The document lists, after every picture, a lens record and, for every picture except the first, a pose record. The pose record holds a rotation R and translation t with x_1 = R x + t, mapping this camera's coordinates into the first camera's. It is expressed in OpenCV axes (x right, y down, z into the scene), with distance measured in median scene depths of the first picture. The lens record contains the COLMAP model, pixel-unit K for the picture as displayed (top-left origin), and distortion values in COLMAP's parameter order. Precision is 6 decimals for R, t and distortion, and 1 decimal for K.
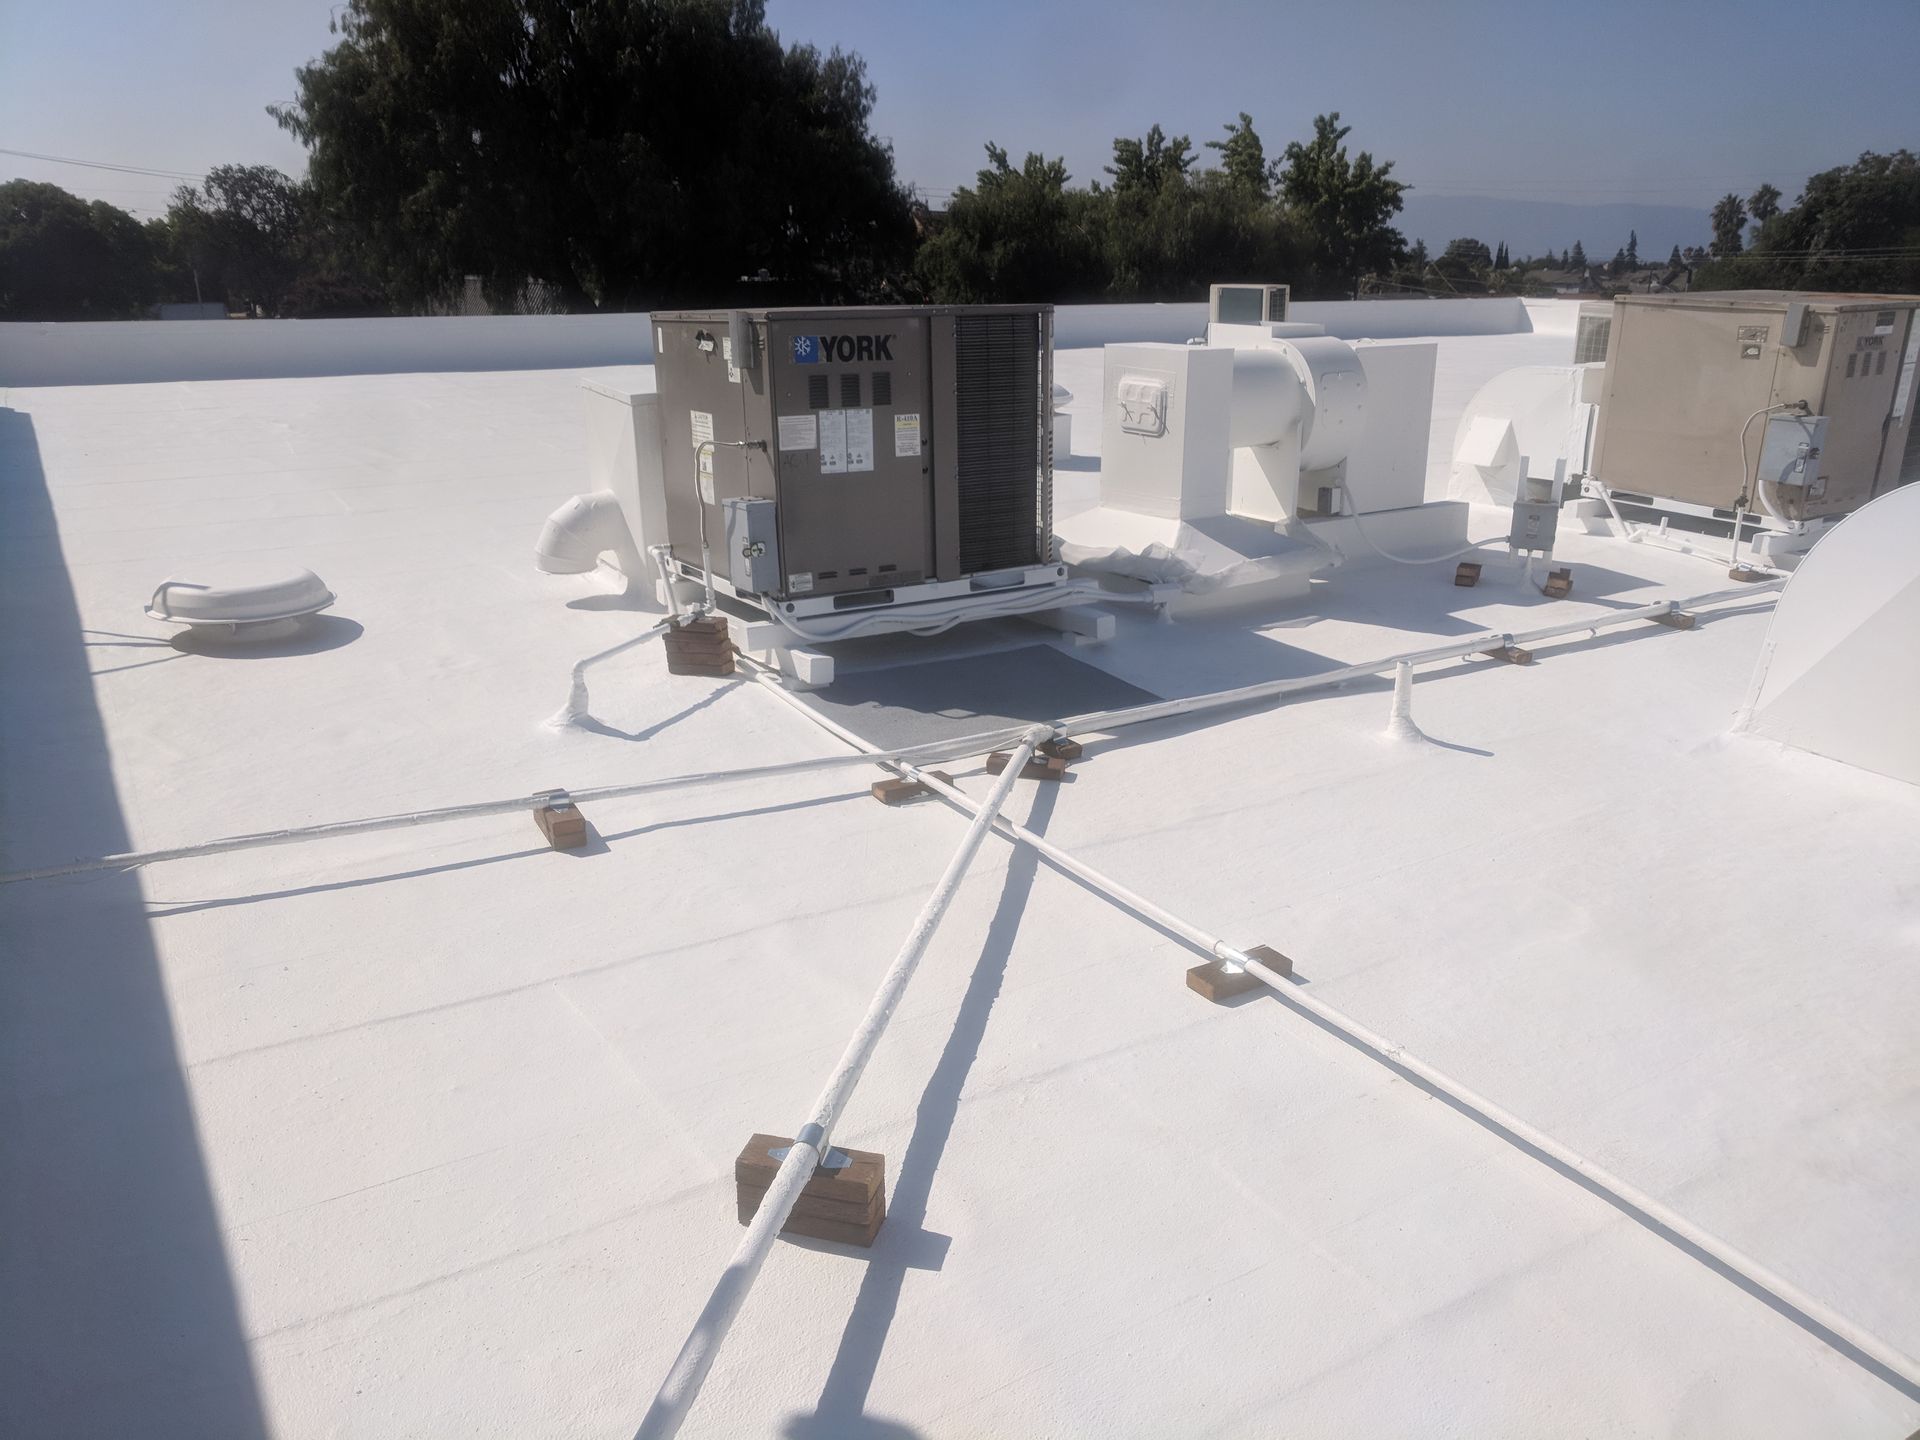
lens RADIAL K [[1447.8, 0, 960.0], [0, 1447.8, 720.0], [0, 0, 1]] dist [-0.008789, 0.025861]
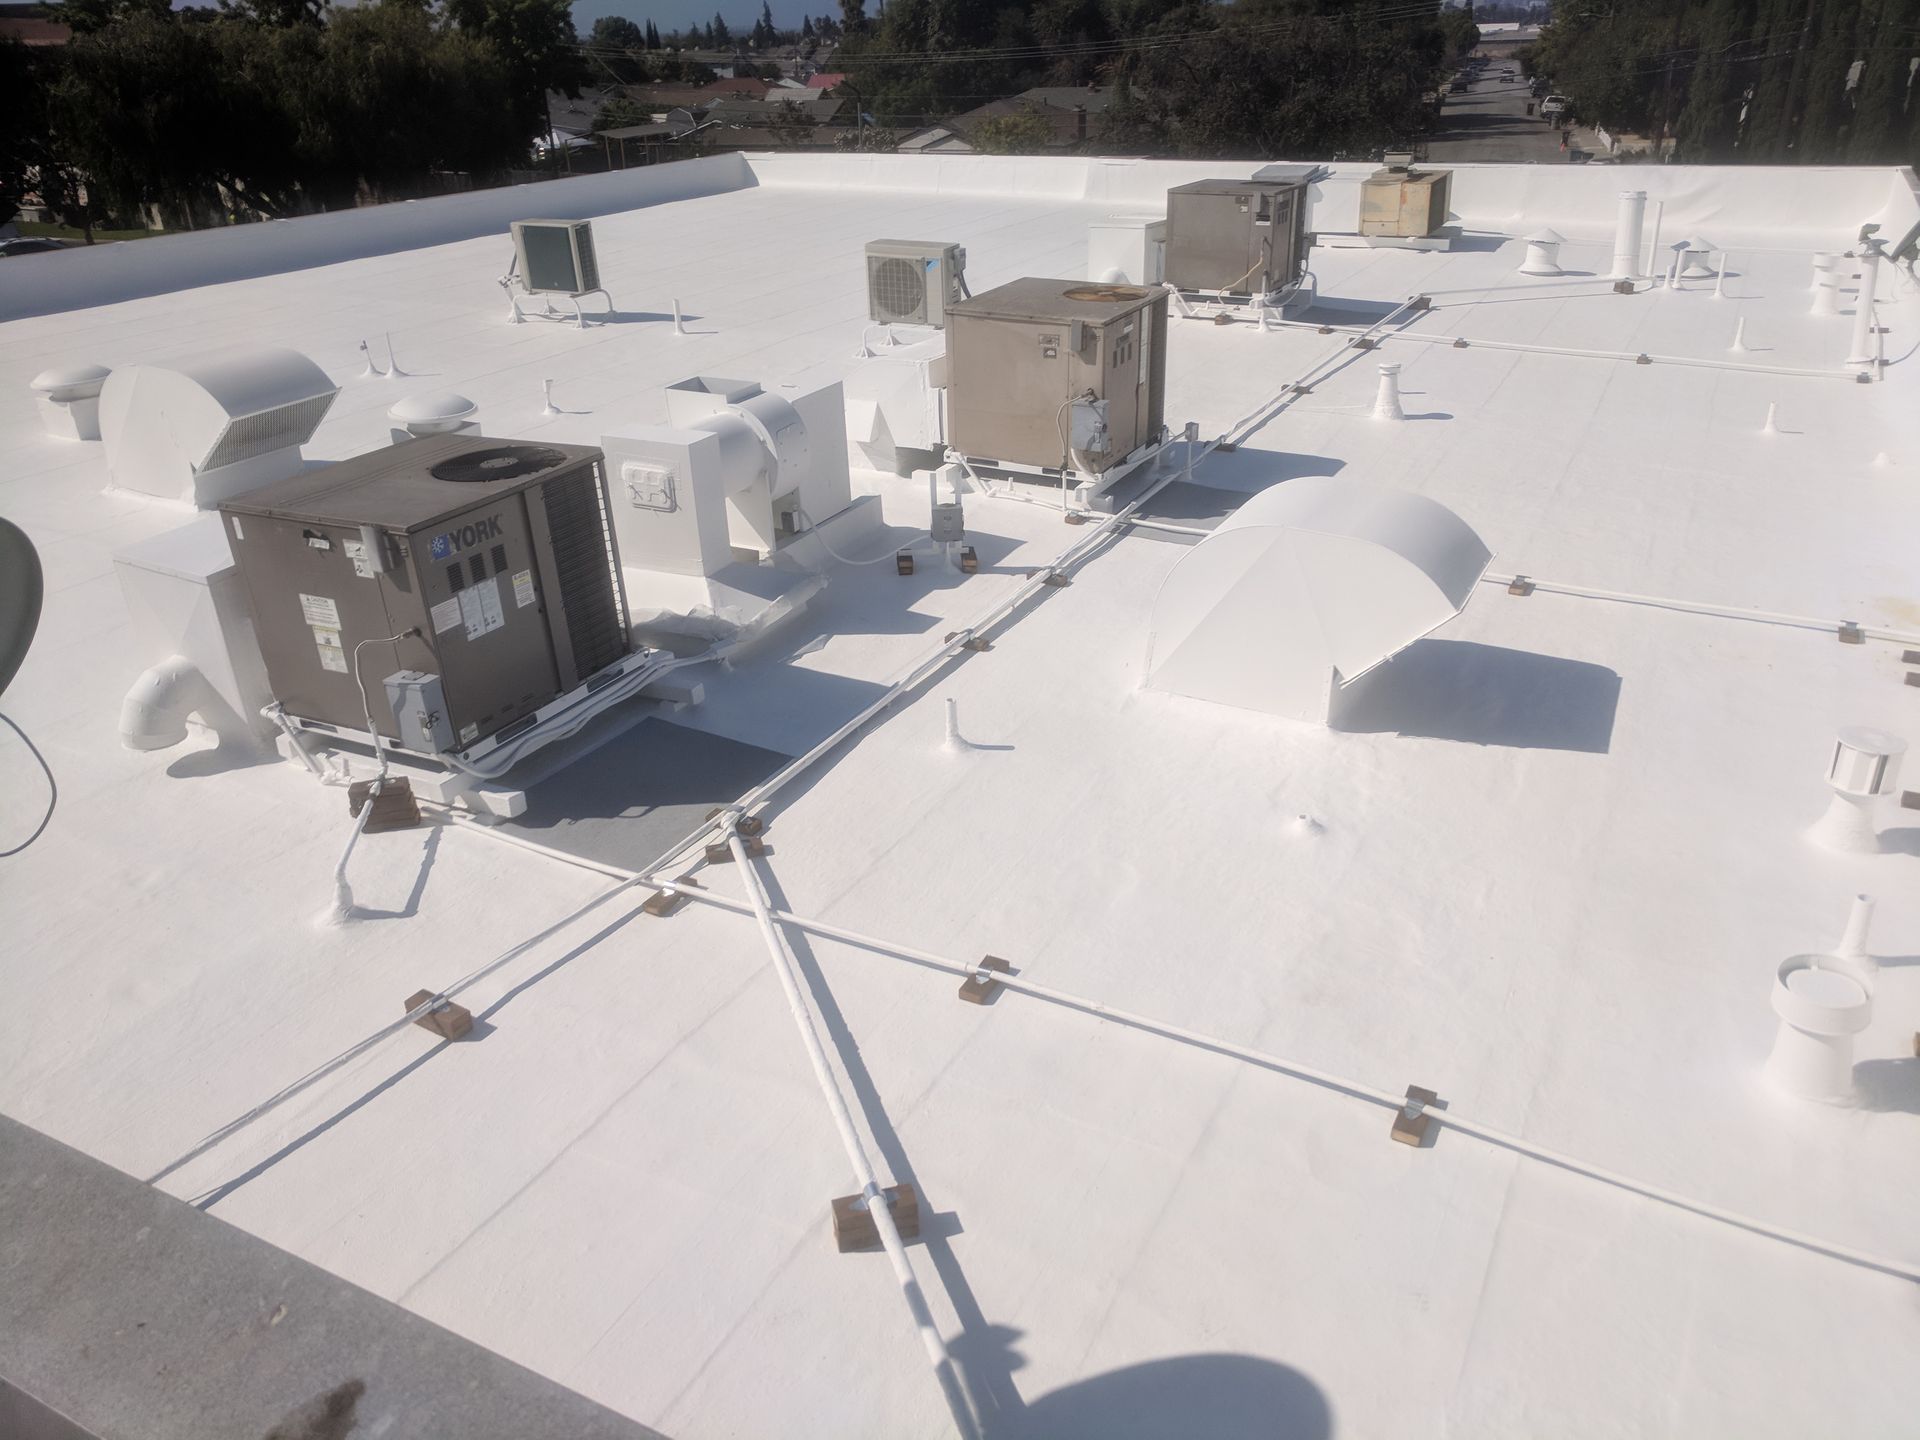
lens RADIAL K [[1448.3, 0, 959.3], [0, 1448.3, 717.5], [0, 0, 1]] dist [0.001561, 0.011817]
pose [[0.859747, -0.245109, 0.448058, -0.191608], [0.184249, 0.967085, 0.175499, -0.157609], [-0.476327, -0.068331, 0.876609, -0.150409]]
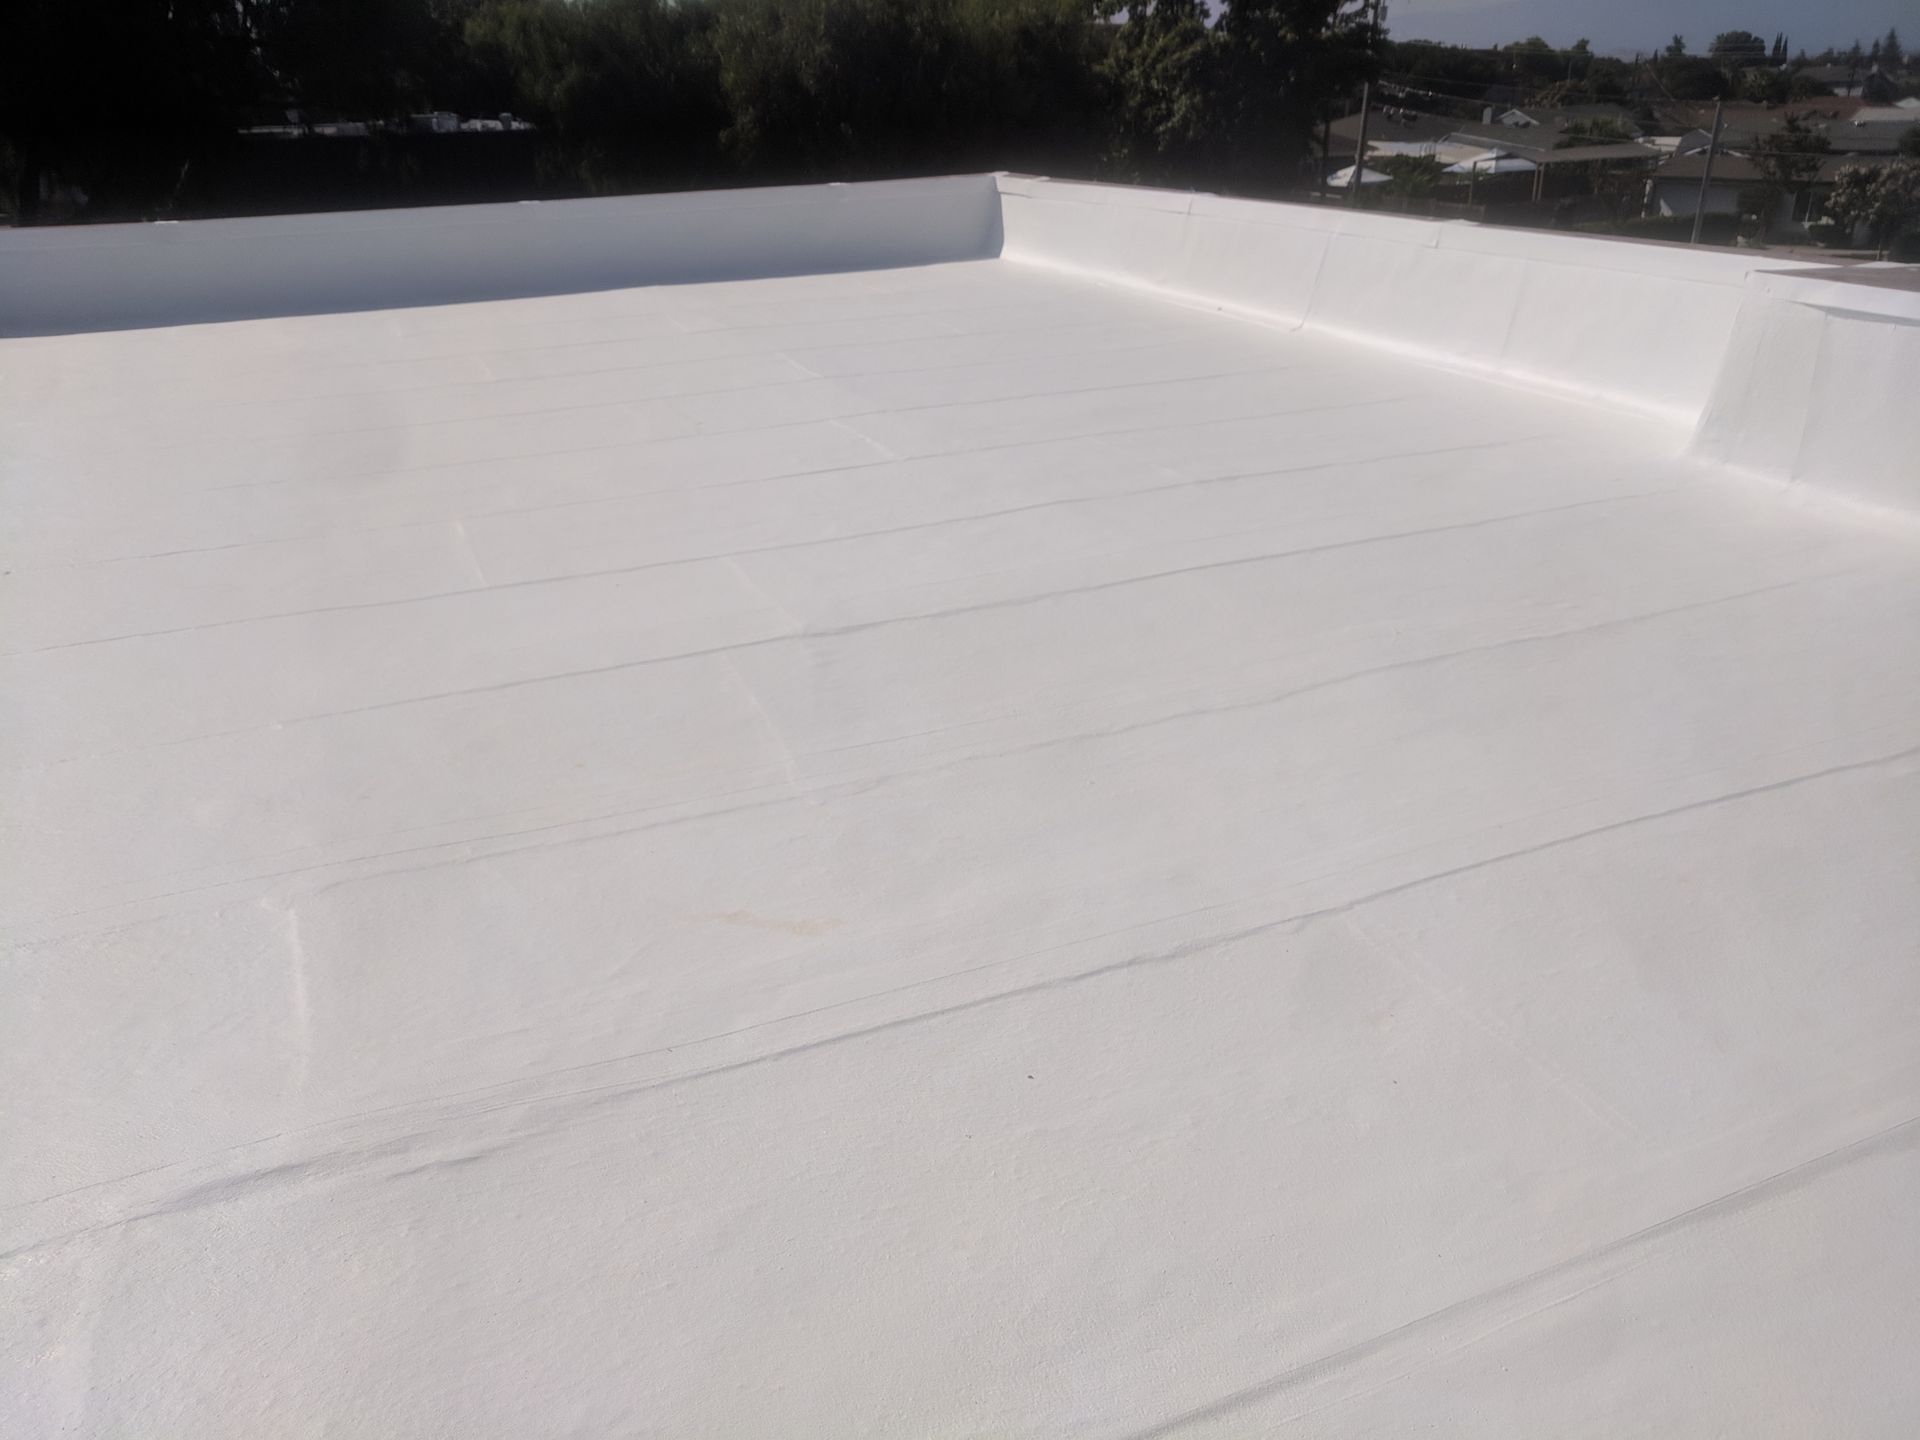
lens RADIAL K [[1452.7, 0, 965.5], [0, 1452.7, 710.5], [0, 0, 1]] dist [0.002794, 0.011931]
pose [[0.989316, 0.030347, -0.142596, 1.530748], [-0.015745, 0.994615, 0.102436, -0.597626], [0.144937, -0.099096, 0.984466, 1.861151]]
